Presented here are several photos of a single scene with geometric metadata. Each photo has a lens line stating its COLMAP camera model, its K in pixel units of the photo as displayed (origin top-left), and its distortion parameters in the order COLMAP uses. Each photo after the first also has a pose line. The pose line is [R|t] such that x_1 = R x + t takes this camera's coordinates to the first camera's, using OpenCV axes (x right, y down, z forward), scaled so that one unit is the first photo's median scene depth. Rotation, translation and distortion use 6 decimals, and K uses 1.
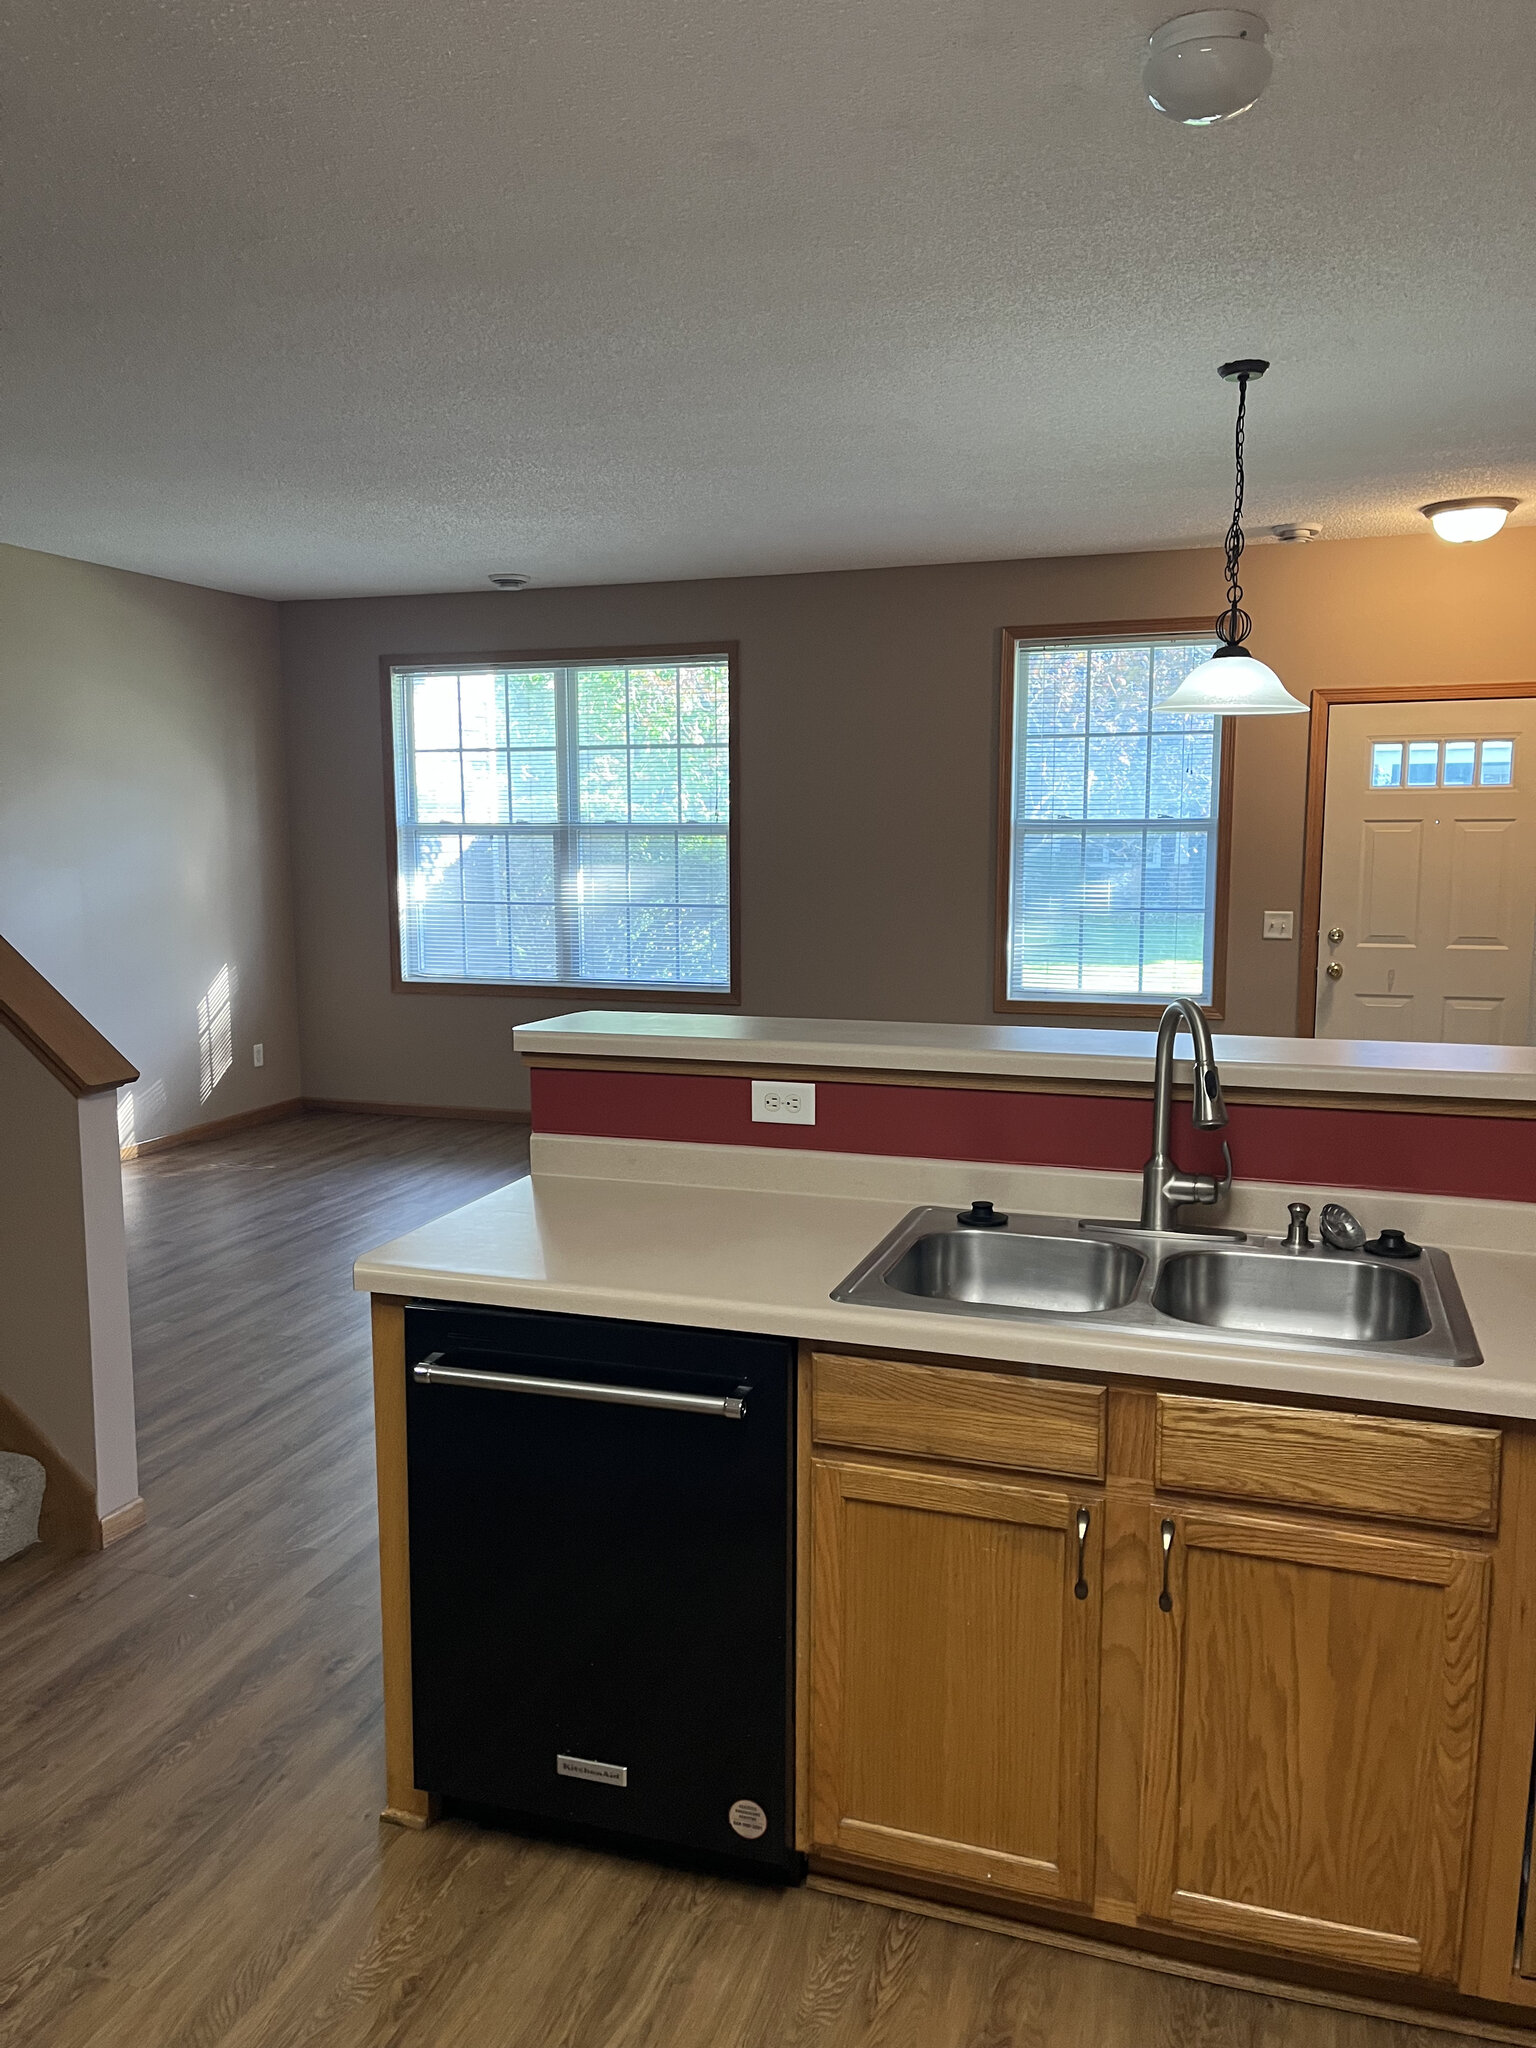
lens RADIAL K [[1549.3, 0, 768.0], [0, 1549.3, 1024.0], [0, 0, 1]] dist [0.070353, -0.088407]
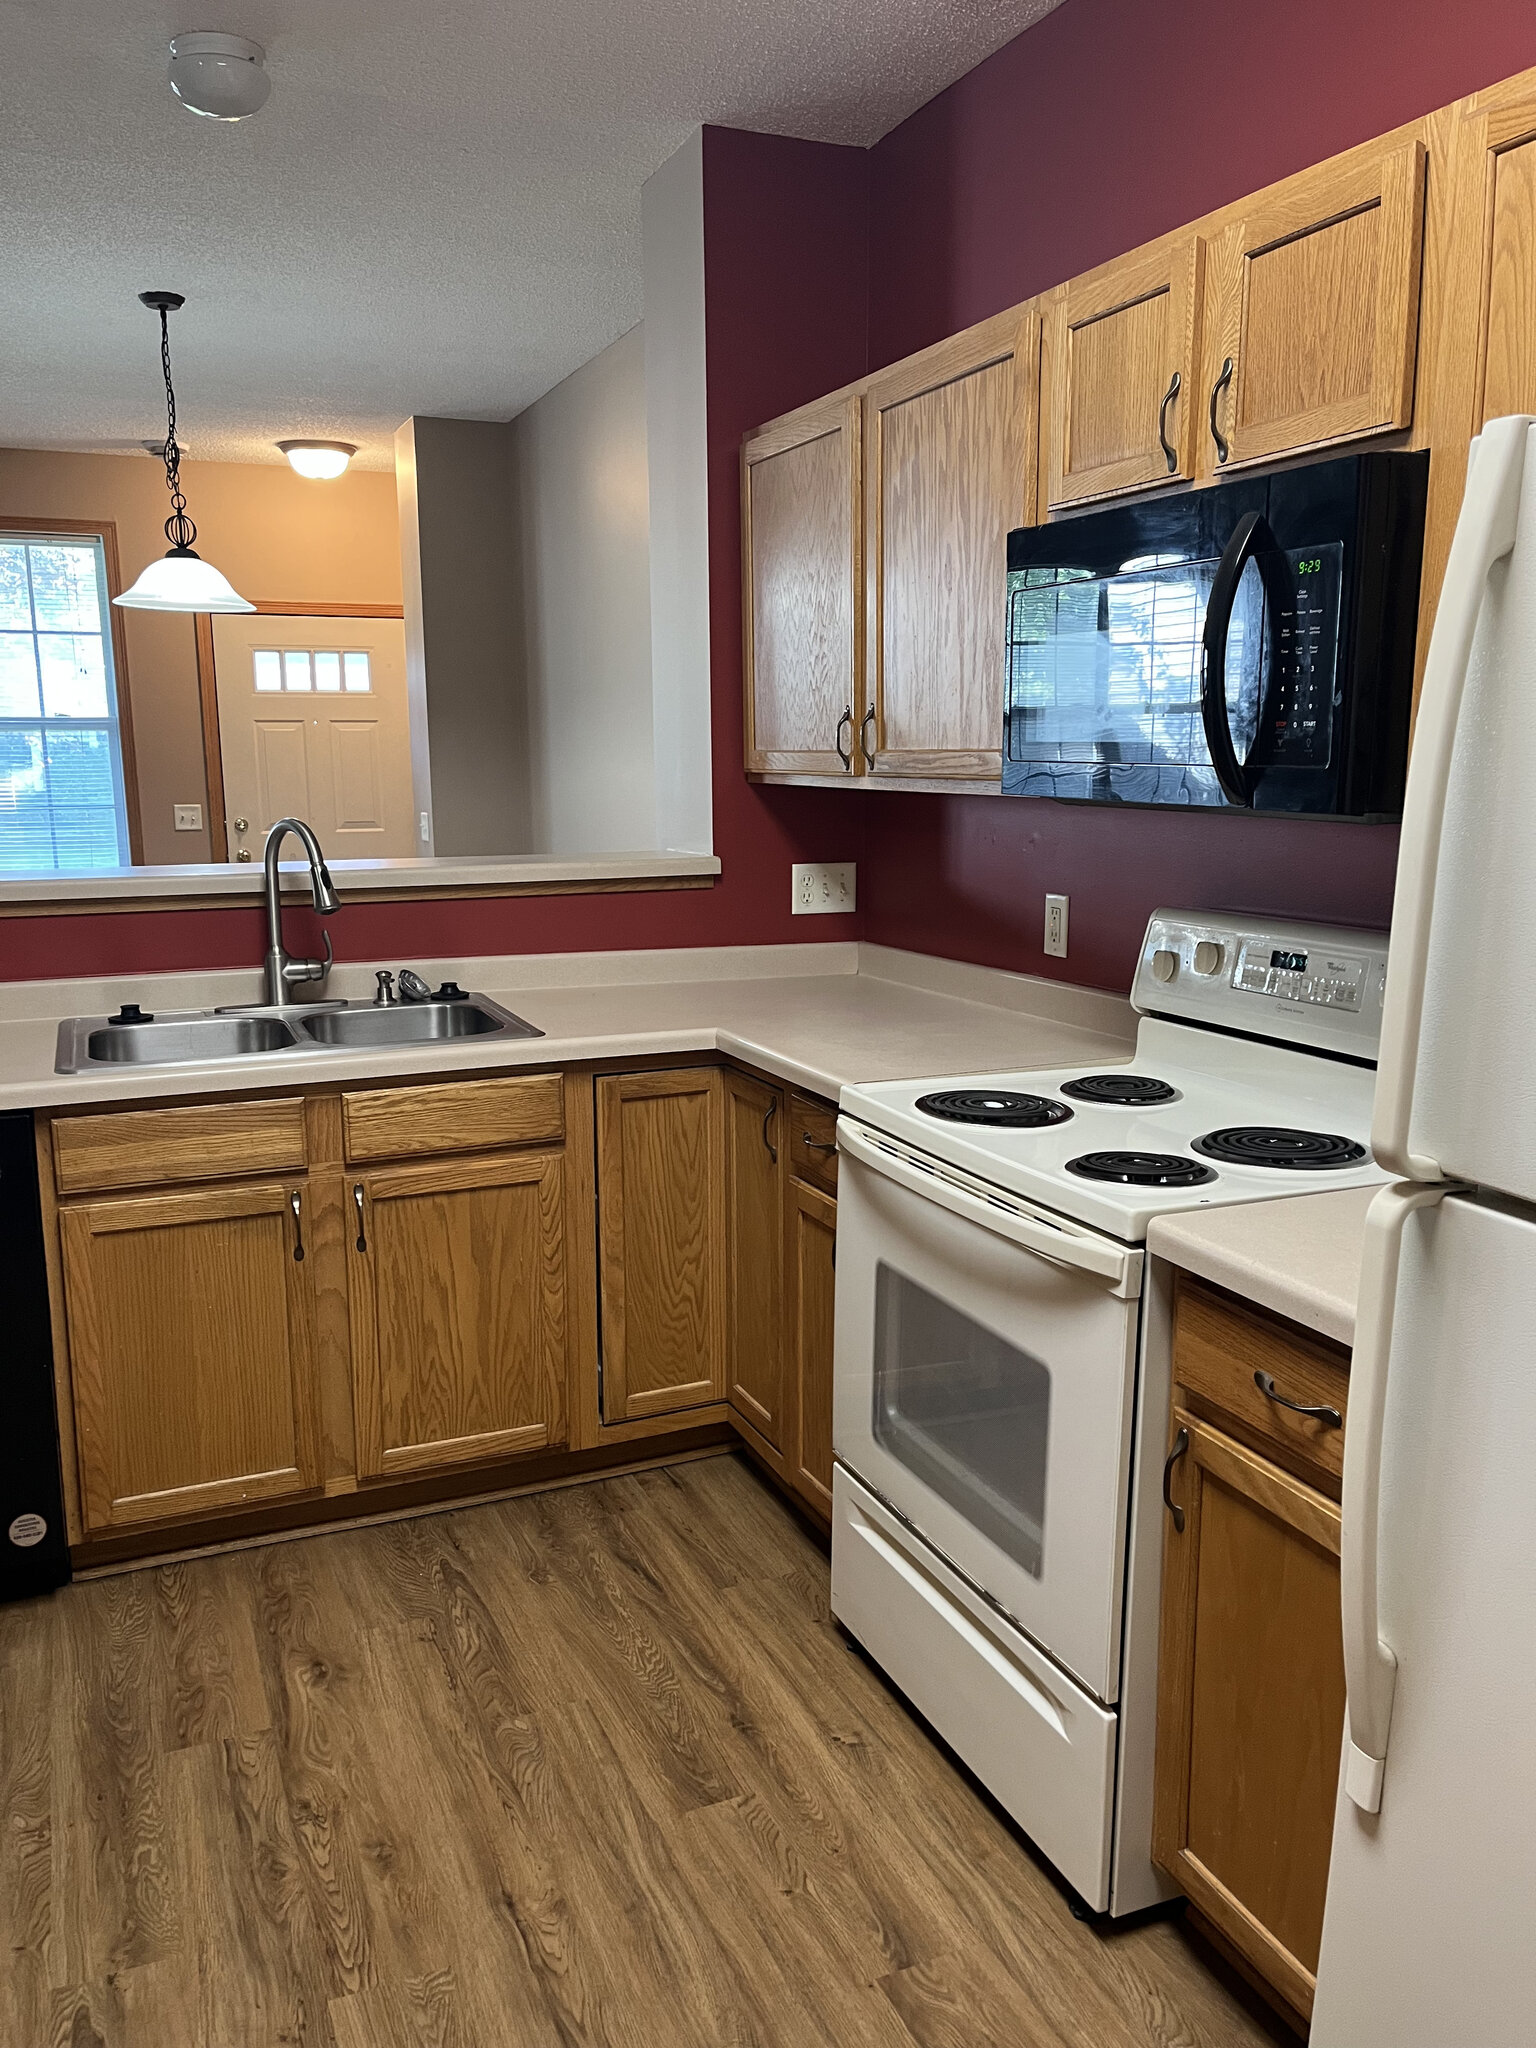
lens RADIAL K [[1549.3, 0, 768.0], [0, 1549.3, 1024.0], [0, 0, 1]] dist [0.070353, -0.088407]
pose [[0.739694, -0.120739, 0.662024, -0.351607], [0.091865, 0.992680, 0.078400, 0.097978], [-0.666644, 0.002825, 0.745371, -0.251452]]
